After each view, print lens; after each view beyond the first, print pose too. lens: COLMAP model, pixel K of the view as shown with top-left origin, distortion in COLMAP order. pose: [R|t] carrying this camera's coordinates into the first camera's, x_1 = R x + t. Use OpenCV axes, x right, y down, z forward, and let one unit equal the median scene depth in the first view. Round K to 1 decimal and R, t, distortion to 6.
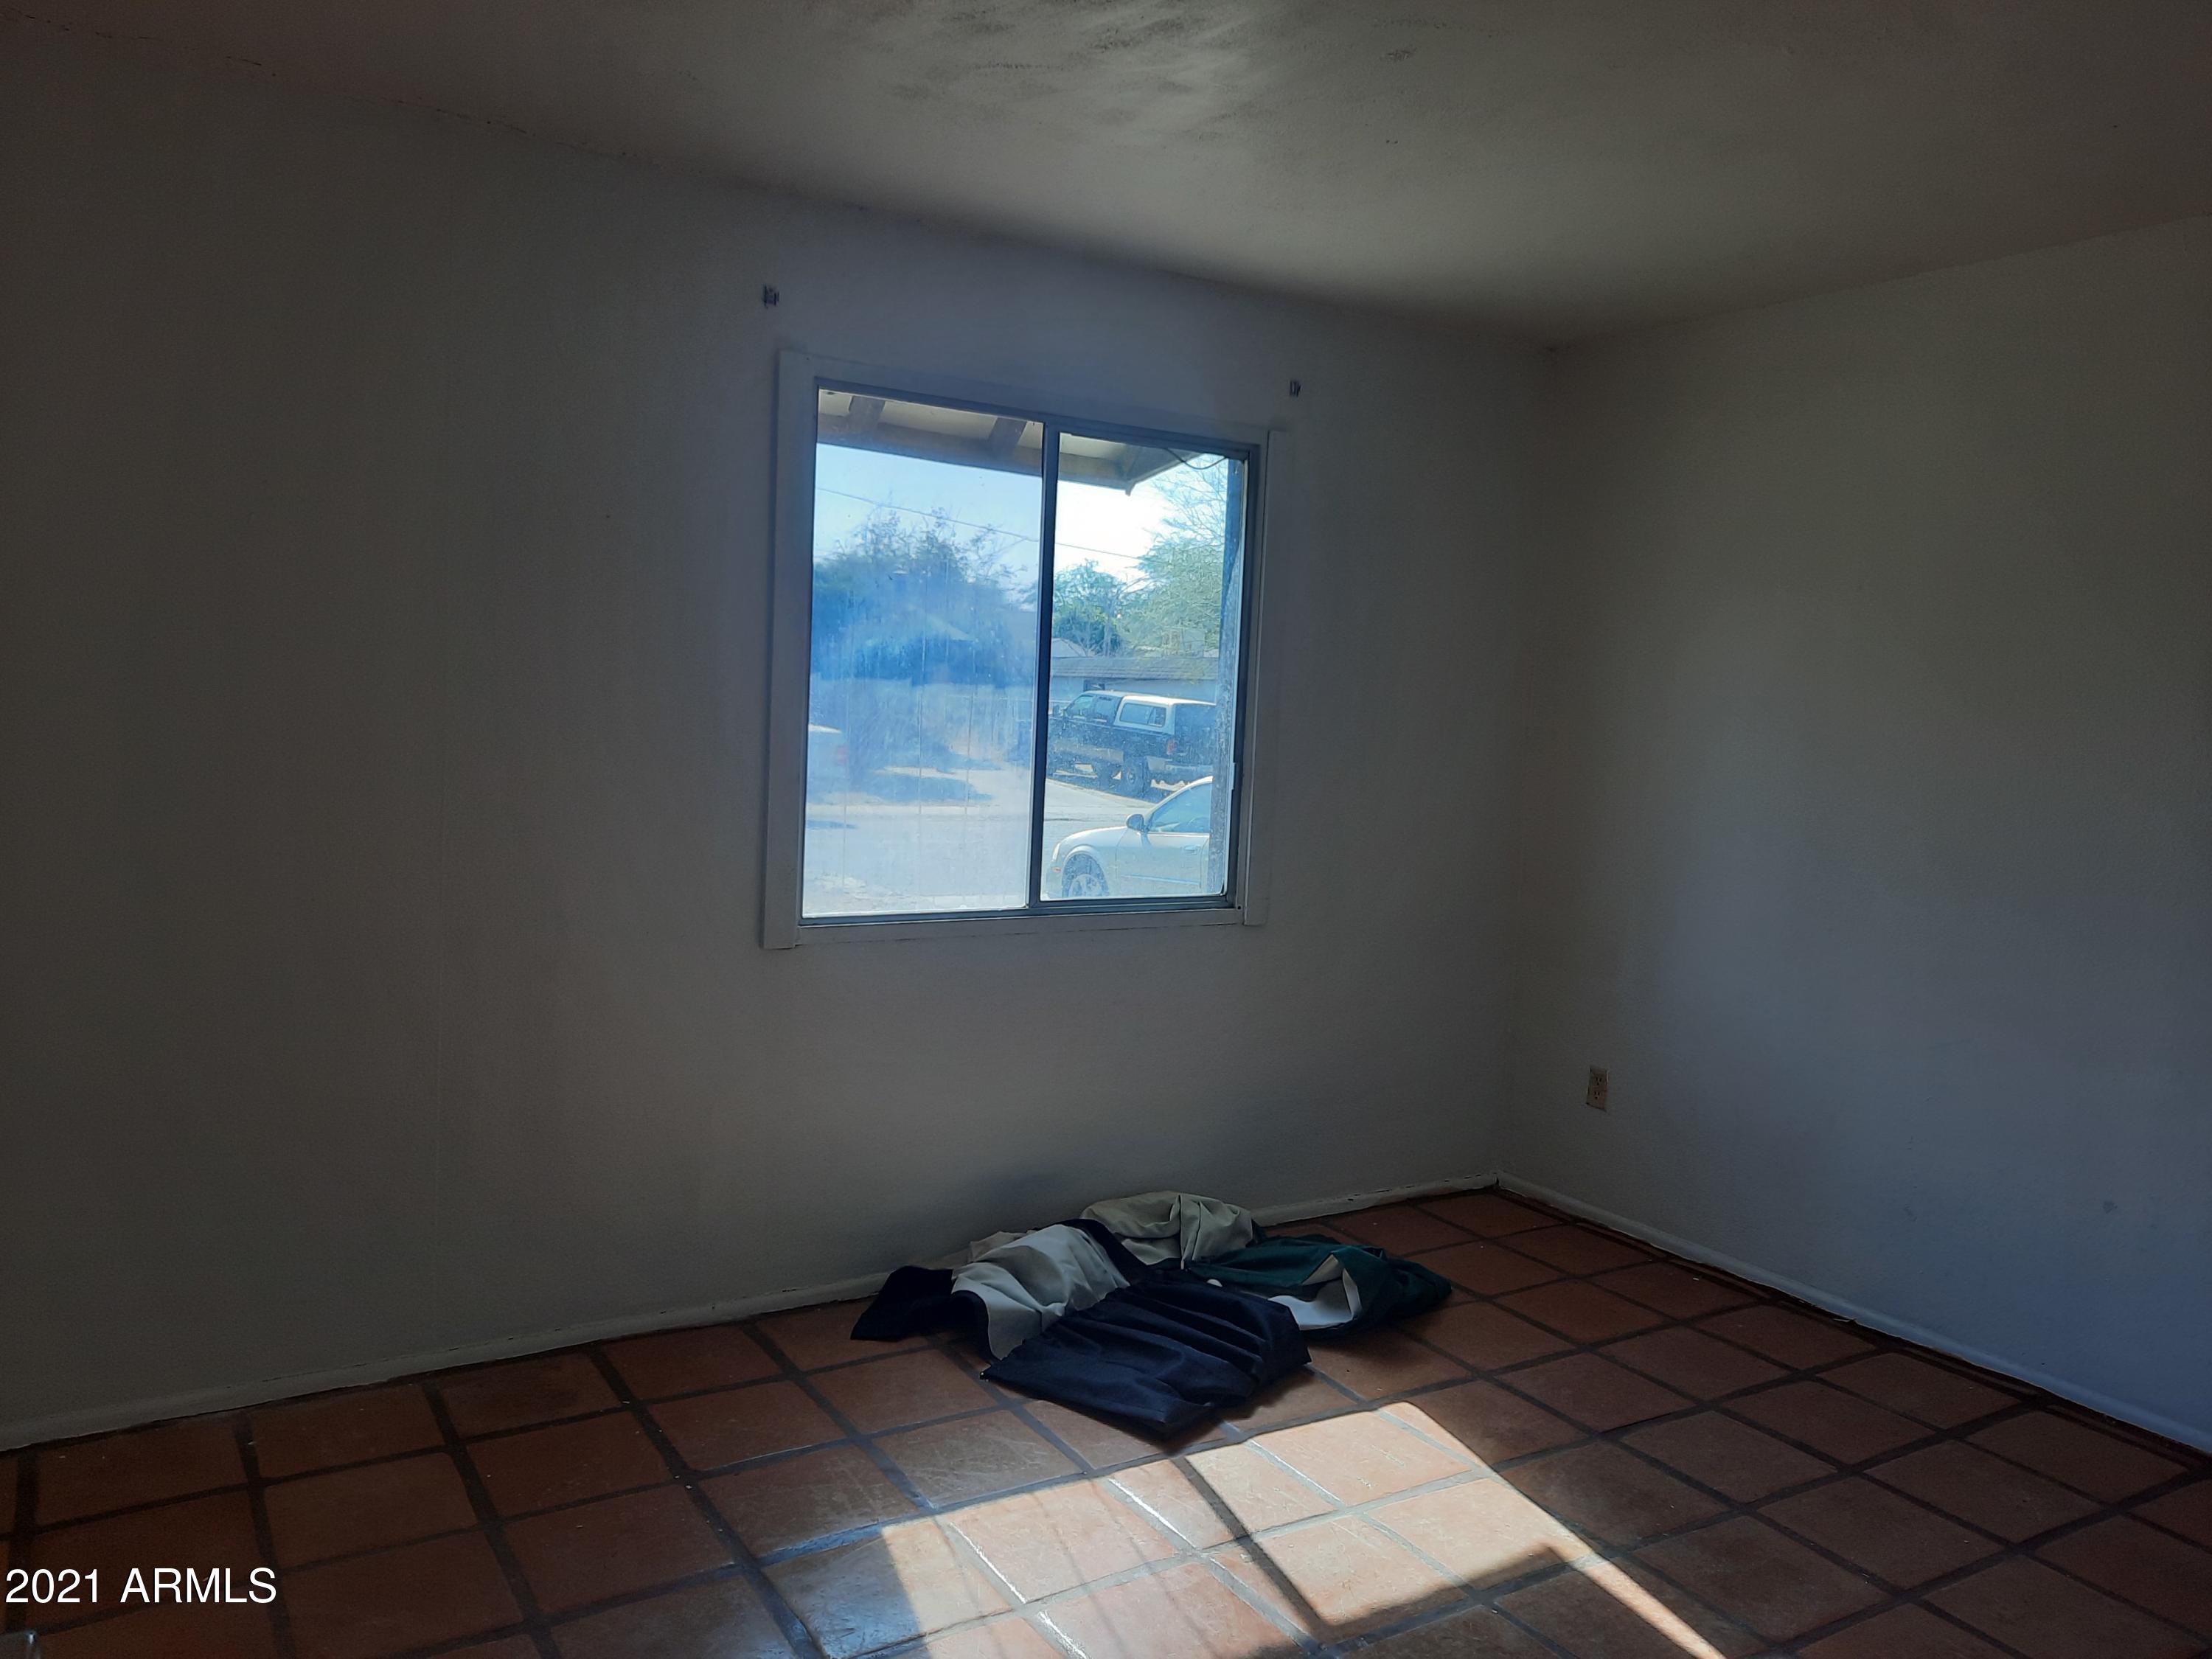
lens RADIAL K [[1628.7, 0, 1106.0], [0, 1628.7, 829.5], [0, 0, 1]] dist [0.010291, 0.001006]
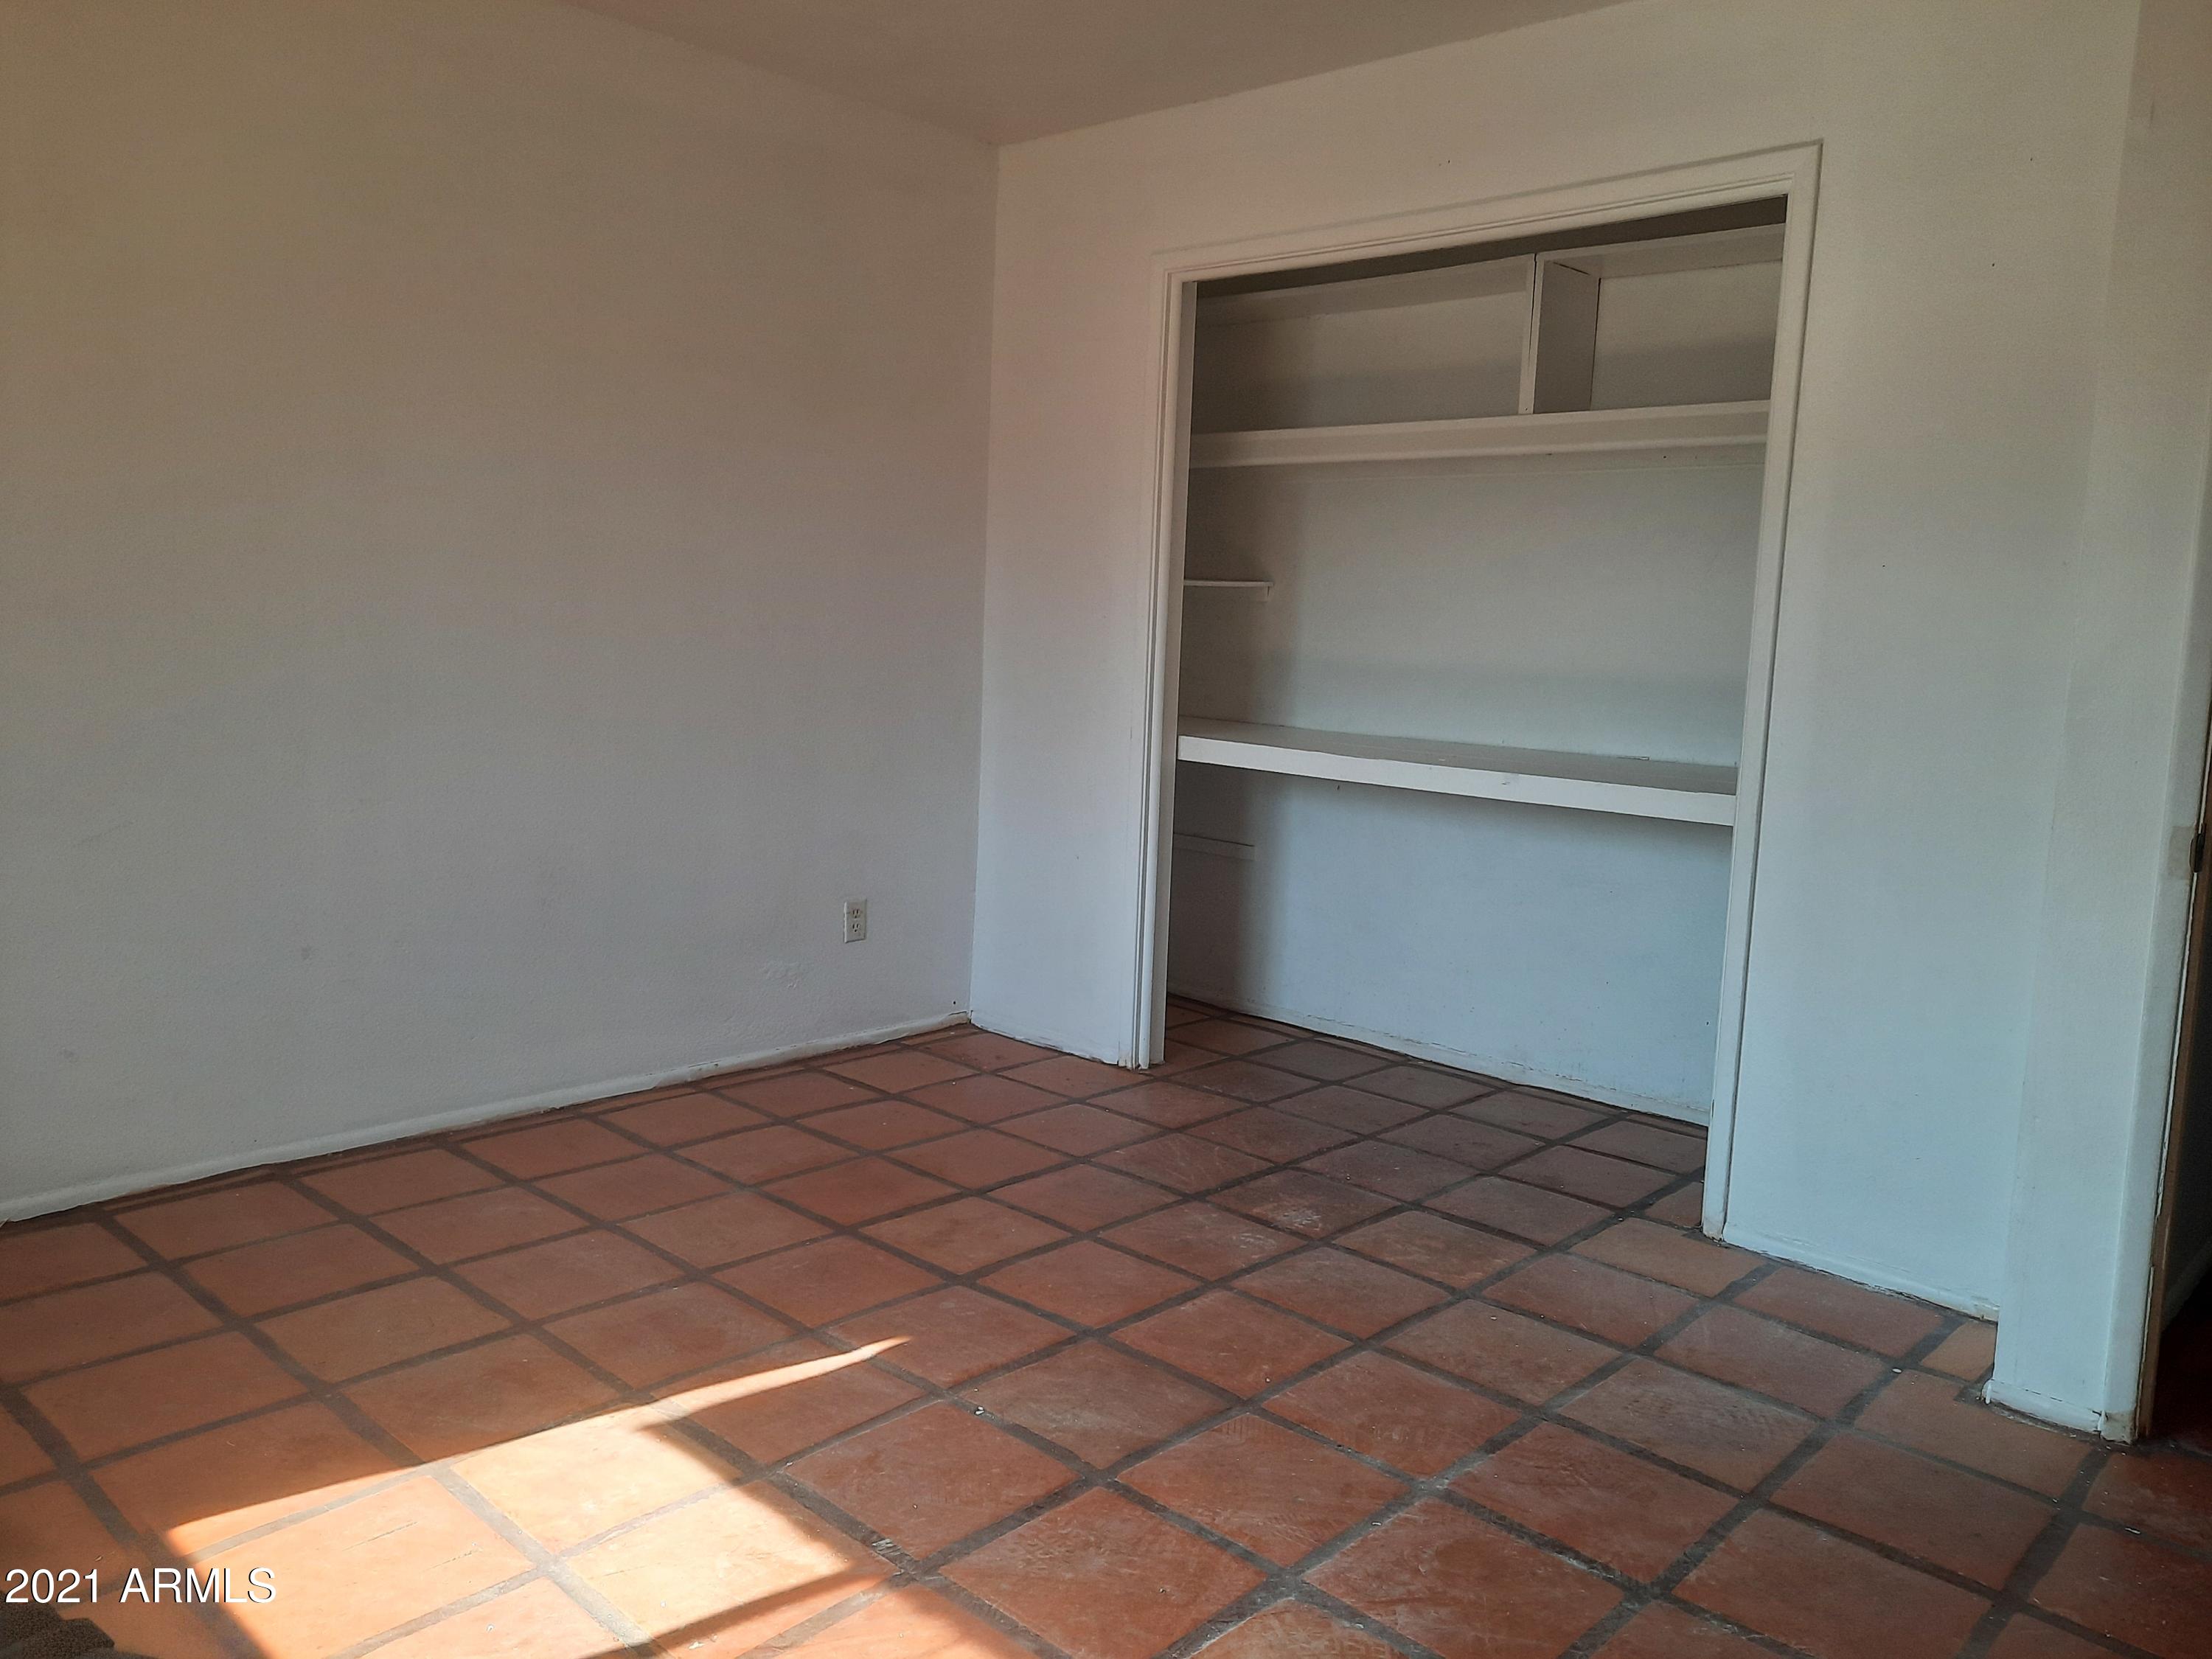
lens RADIAL K [[1628.7, 0, 1106.0], [0, 1628.7, 829.5], [0, 0, 1]] dist [0.010291, 0.001006]
pose [[-0.265606, -0.173753, 0.948295, -0.518075], [0.021820, 0.982290, 0.186094, -0.023223], [-0.963835, 0.070120, -0.257111, 0.898887]]
